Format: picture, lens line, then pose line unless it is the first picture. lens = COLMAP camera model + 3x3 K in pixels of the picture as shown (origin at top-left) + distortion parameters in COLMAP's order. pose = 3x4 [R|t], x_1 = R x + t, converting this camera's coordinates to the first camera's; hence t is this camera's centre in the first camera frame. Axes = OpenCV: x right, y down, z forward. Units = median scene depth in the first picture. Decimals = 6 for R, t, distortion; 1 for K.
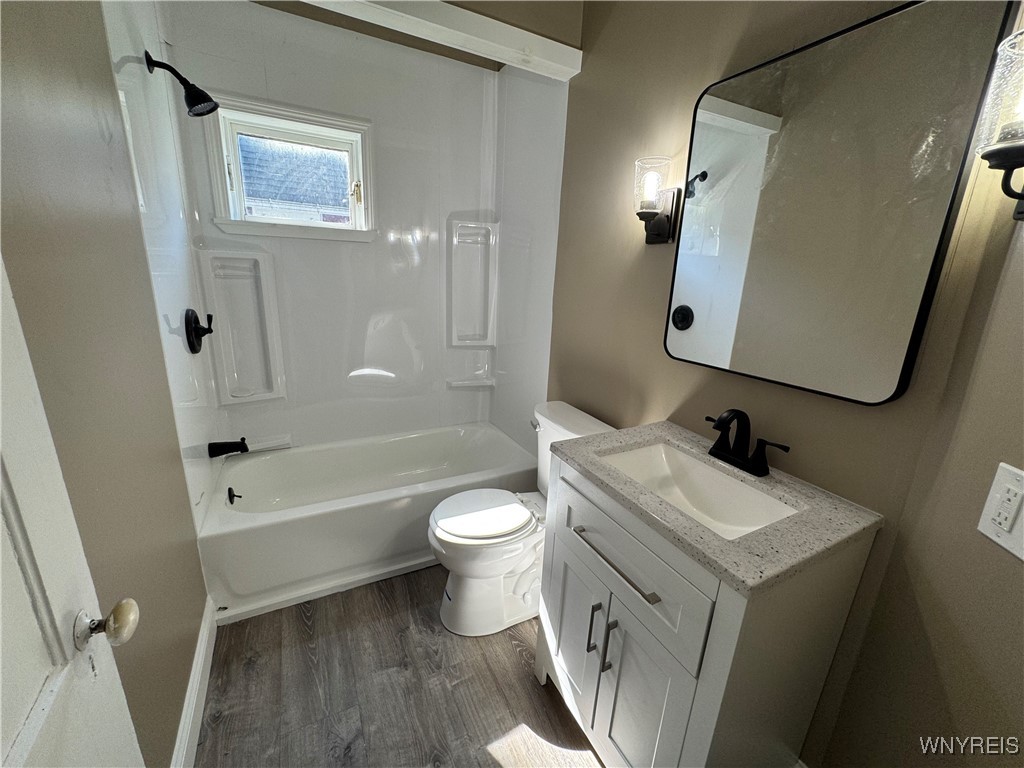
lens RADIAL K [[408.0, 0, 511.9], [0, 408.0, 381.6], [0, 0, 1]] dist [-0.002079, -0.000275]
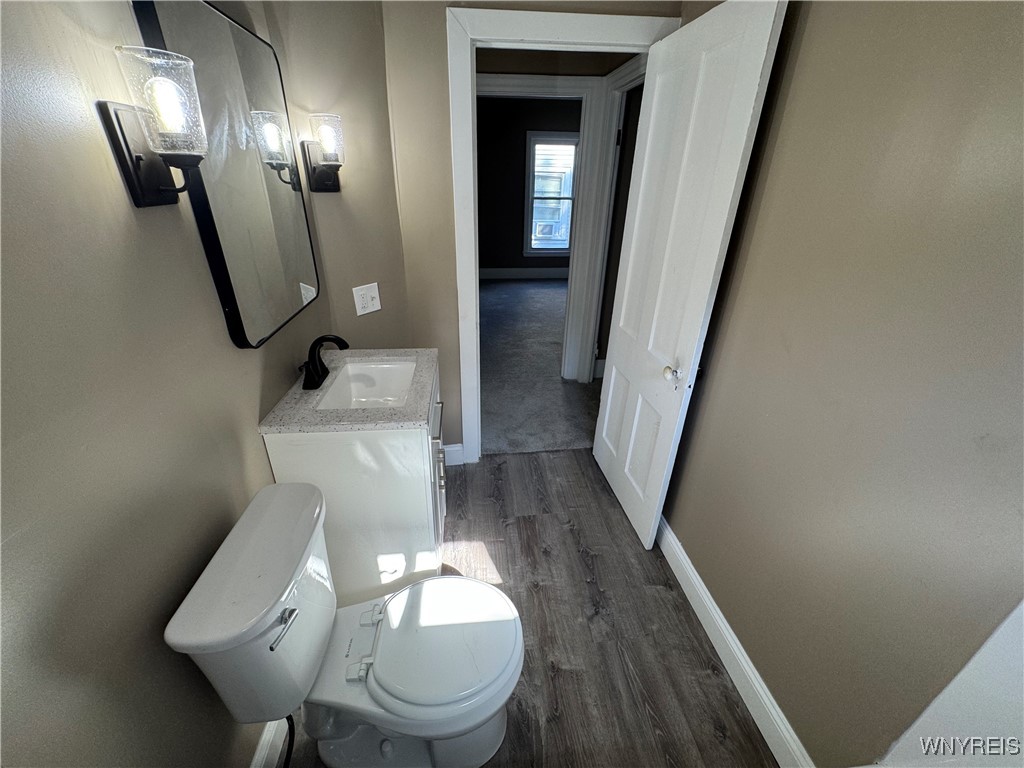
lens RADIAL K [[409.6, 0, 511.4], [0, 409.6, 382.4], [0, 0, 1]] dist [-0.003274, 0.000067]
pose [[-0.926704, -0.213166, 0.309483, -0.331661], [0.047400, 0.750668, 0.658977, -0.487485], [-0.372790, 0.625346, -0.685543, 1.305167]]
